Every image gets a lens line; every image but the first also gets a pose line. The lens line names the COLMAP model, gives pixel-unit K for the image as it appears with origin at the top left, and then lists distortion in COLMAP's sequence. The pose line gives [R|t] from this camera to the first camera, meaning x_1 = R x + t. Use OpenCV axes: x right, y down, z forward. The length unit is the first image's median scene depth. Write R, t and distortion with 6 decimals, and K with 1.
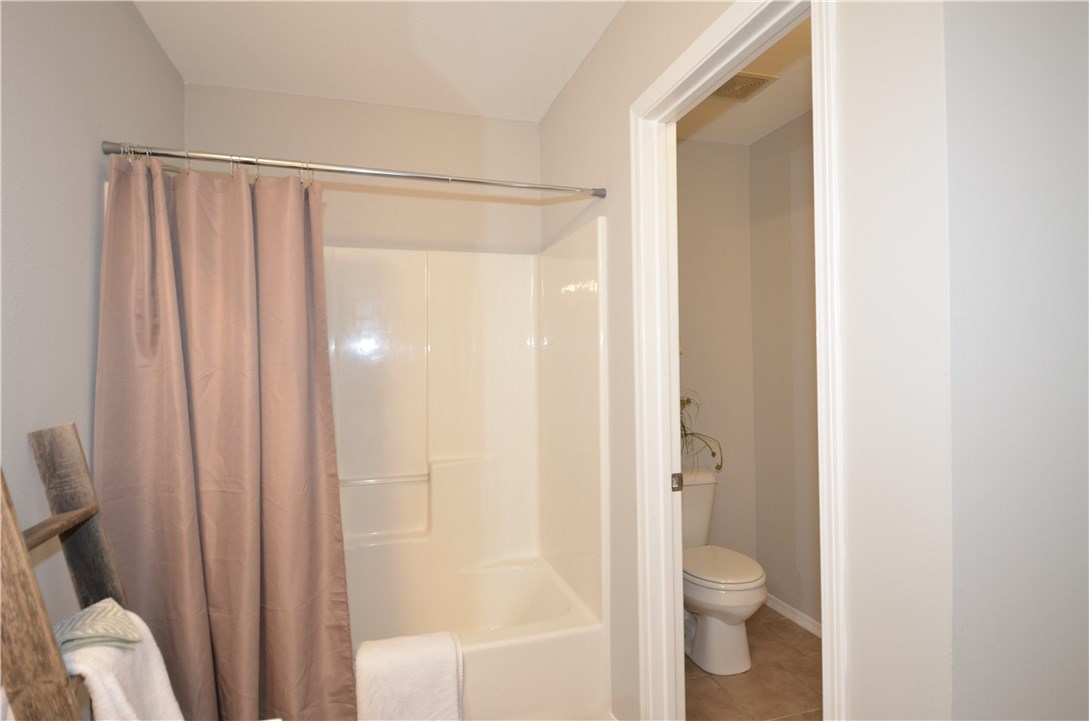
lens RADIAL K [[590.6, 0, 558.4], [0, 590.6, 366.0], [0, 0, 1]] dist [0.023206, -0.028235]
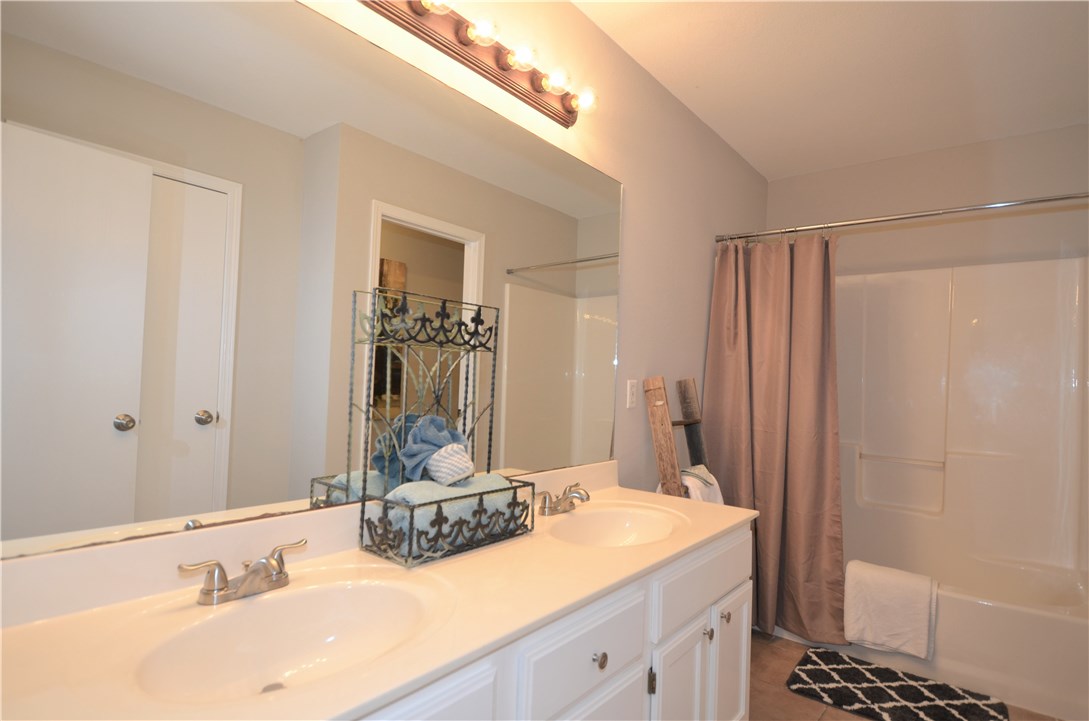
lens RADIAL K [[567.1, 0, 546.4], [0, 567.1, 365.3], [0, 0, 1]] dist [0.025206, -0.032630]
pose [[0.557400, 0.013685, -0.830131, 0.414249], [-0.053982, 0.998346, -0.019788, 0.090850], [0.828487, 0.055842, 0.557217, -0.409269]]
